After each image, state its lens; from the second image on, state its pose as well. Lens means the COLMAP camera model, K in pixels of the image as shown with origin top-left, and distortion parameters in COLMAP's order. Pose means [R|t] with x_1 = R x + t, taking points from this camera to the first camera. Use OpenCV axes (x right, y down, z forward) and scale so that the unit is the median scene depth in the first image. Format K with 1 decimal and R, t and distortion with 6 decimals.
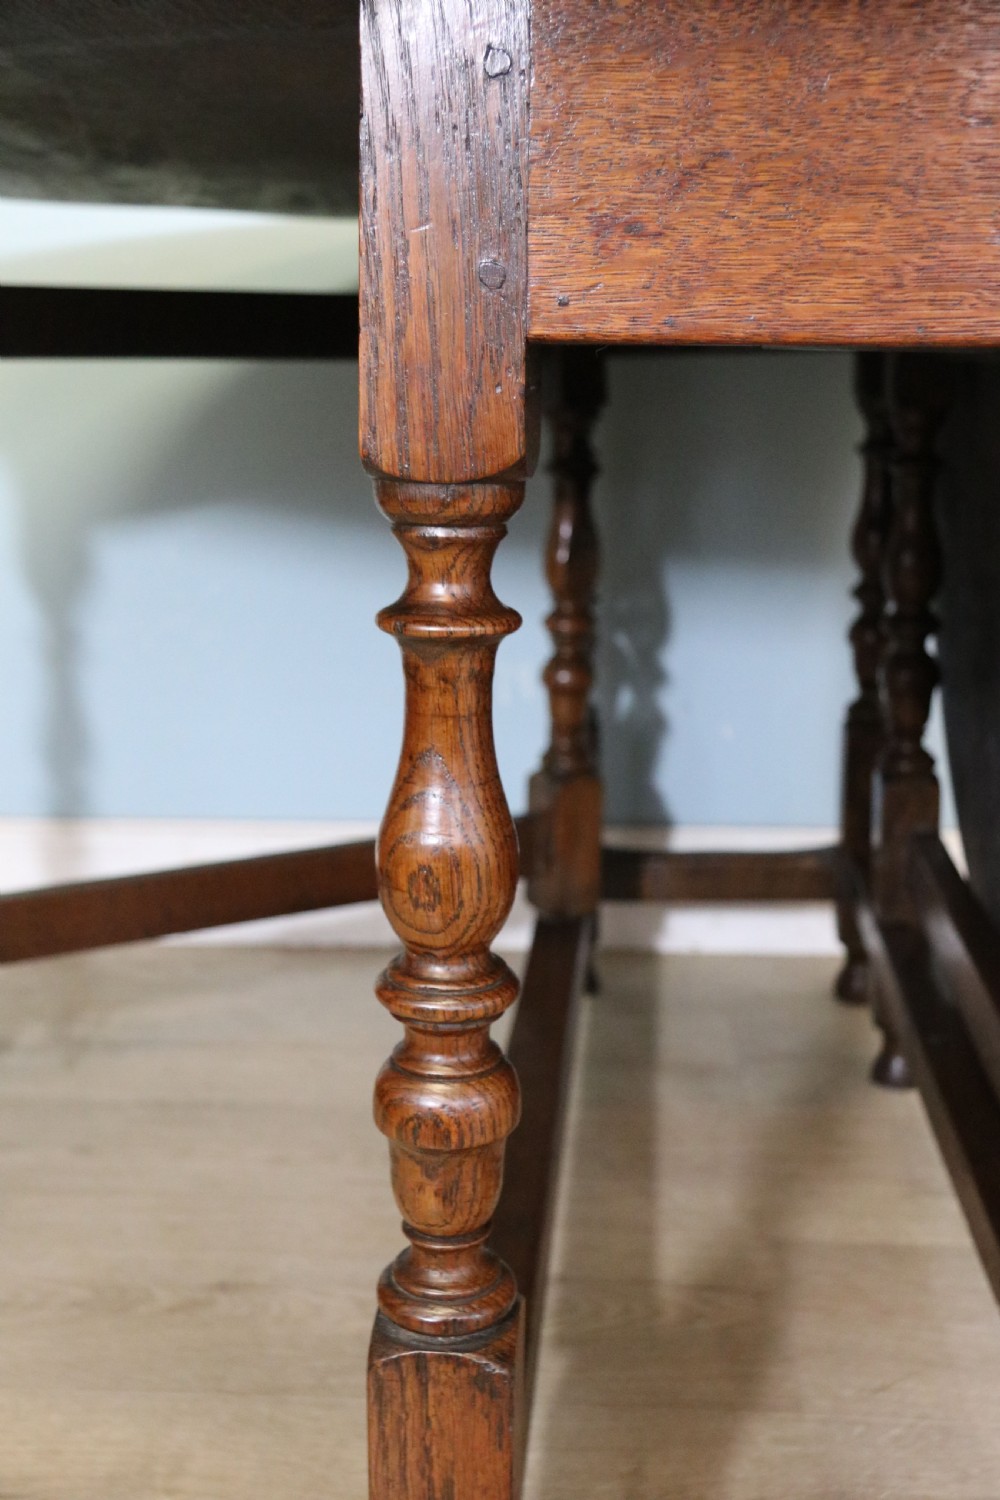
lens RADIAL K [[1640.0, 0, 504.0], [0, 1640.0, 743.3], [0, 0, 1]] dist [-0.070229, 0.173678]
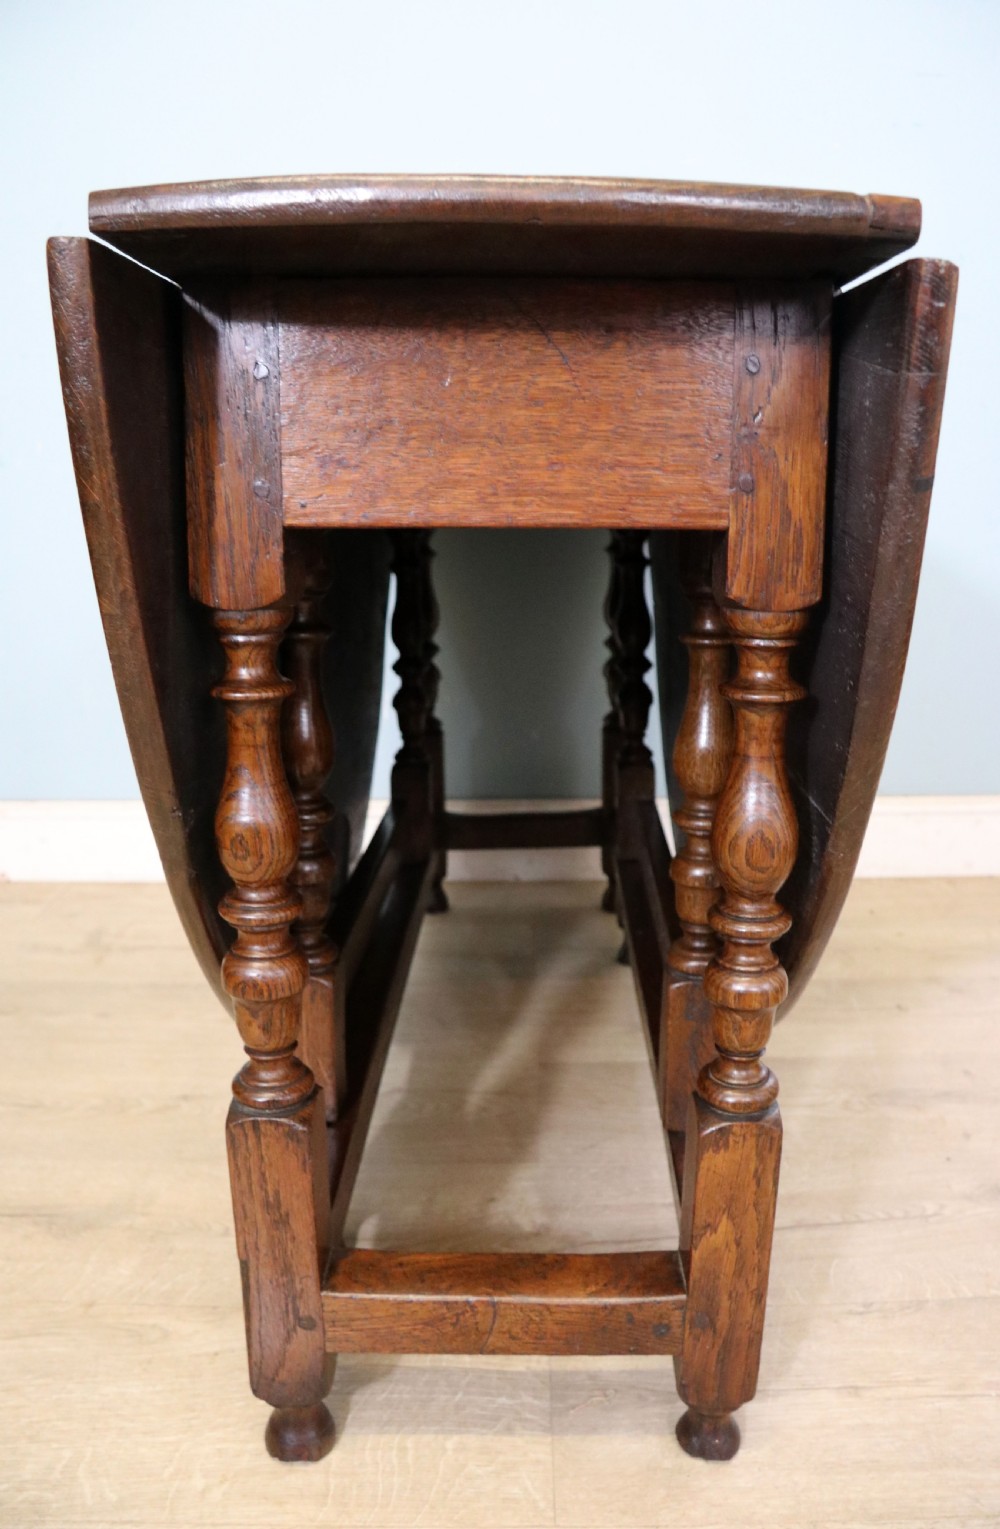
lens RADIAL K [[1166.5, 0, 510.4], [0, 1166.5, 758.9], [0, 0, 1]] dist [-0.183235, 0.104472]
pose [[0.997777, -0.020363, 0.063462, 0.156766], [0.019068, 0.999599, 0.020942, -0.022719], [-0.063863, -0.019686, 0.997765, -0.206520]]
